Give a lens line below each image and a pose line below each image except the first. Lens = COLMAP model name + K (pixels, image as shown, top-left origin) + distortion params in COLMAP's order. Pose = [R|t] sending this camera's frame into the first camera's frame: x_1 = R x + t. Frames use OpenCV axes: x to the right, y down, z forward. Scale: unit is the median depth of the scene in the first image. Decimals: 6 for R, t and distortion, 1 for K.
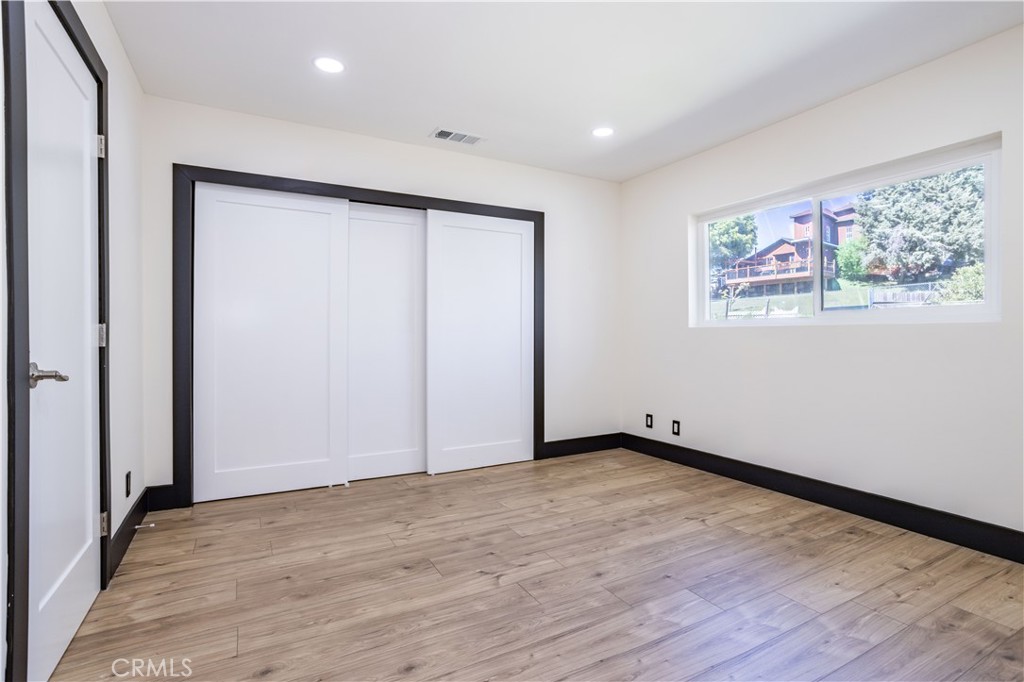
lens RADIAL K [[487.6, 0, 515.8], [0, 487.6, 341.2], [0, 0, 1]] dist [-0.036629, 0.015360]
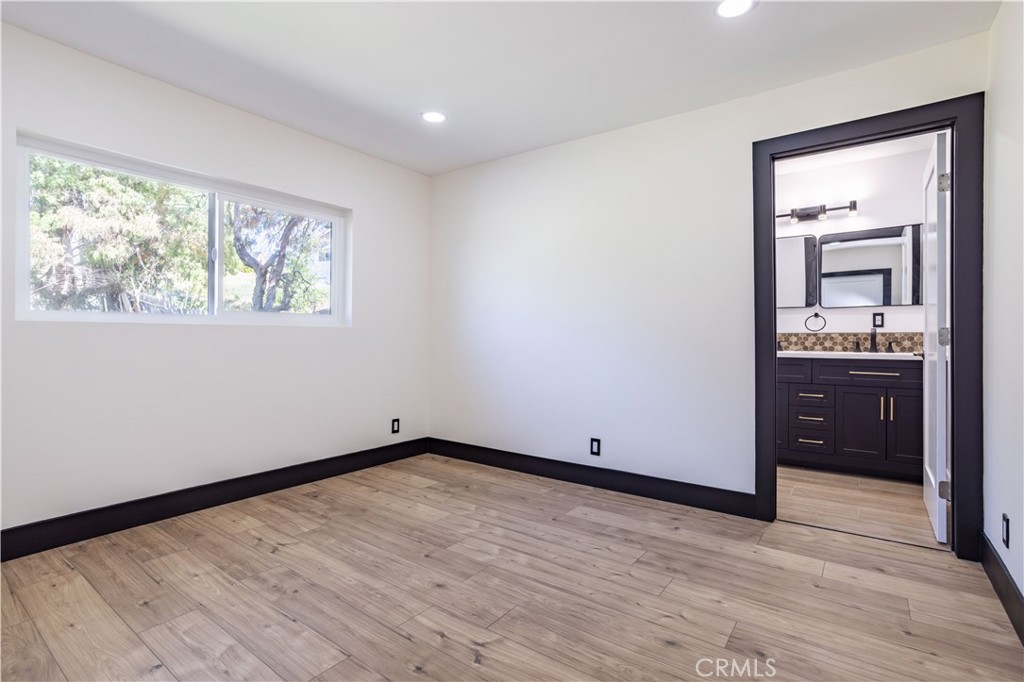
lens RADIAL K [[487.6, 0, 515.4], [0, 487.6, 335.2], [0, 0, 1]] dist [-0.036629, 0.015360]
pose [[-0.410293, 0.000603, 0.911954, -0.634071], [0.008813, 0.999956, 0.003304, -0.009837], [-0.911911, 0.009393, -0.410280, 1.048261]]
